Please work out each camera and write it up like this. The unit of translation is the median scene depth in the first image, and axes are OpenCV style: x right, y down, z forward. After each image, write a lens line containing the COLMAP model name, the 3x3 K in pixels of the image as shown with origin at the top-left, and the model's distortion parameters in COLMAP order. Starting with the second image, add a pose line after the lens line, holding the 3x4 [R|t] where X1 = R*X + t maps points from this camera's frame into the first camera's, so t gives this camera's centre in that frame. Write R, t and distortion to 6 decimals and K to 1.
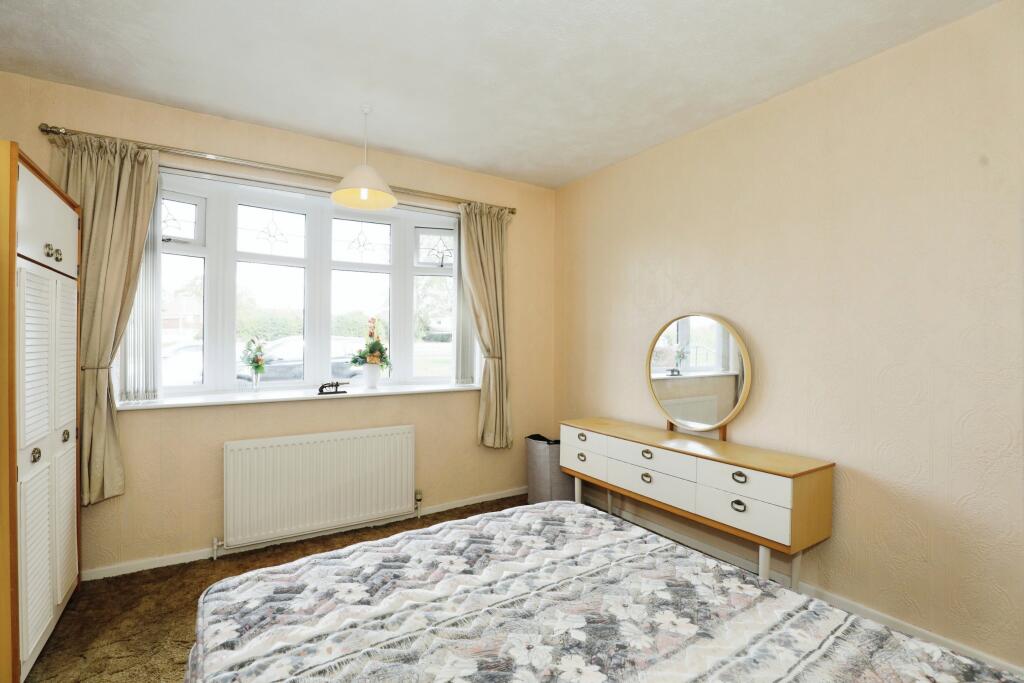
lens RADIAL K [[473.3, 0, 512.2], [0, 473.3, 334.0], [0, 0, 1]] dist [-0.027482, 0.002190]
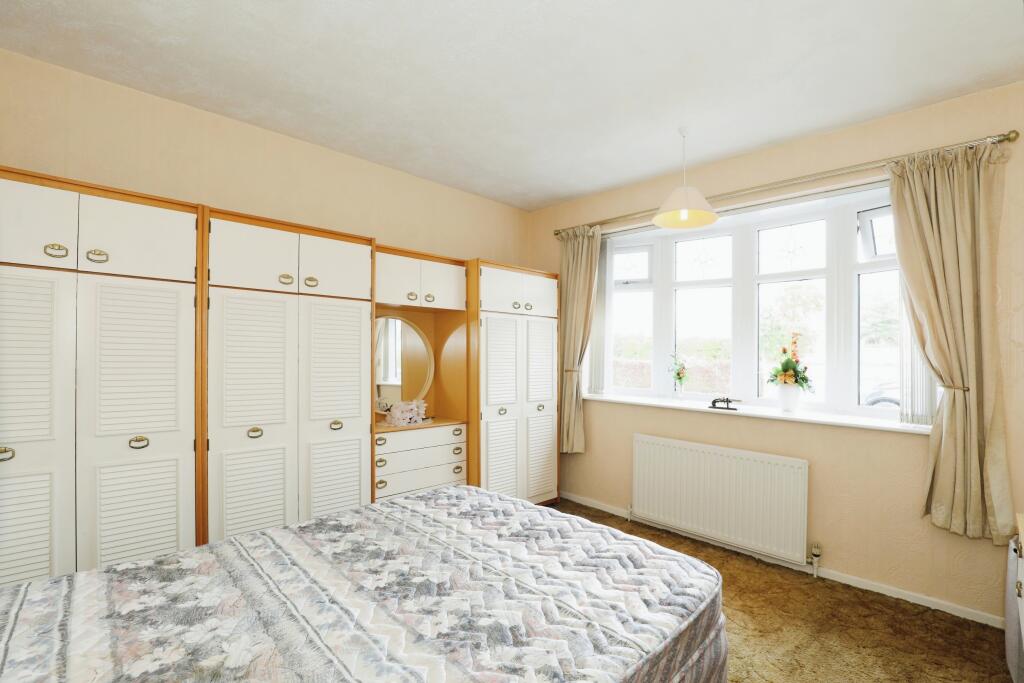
lens RADIAL K [[473.3, 0, 510.9], [0, 473.3, 349.2], [0, 0, 1]] dist [-0.027482, 0.002190]
pose [[0.183836, -0.003960, -0.982949, 0.615459], [-0.003844, 0.999981, -0.004747, 0.005545], [0.982949, 0.004651, 0.183818, 0.422011]]
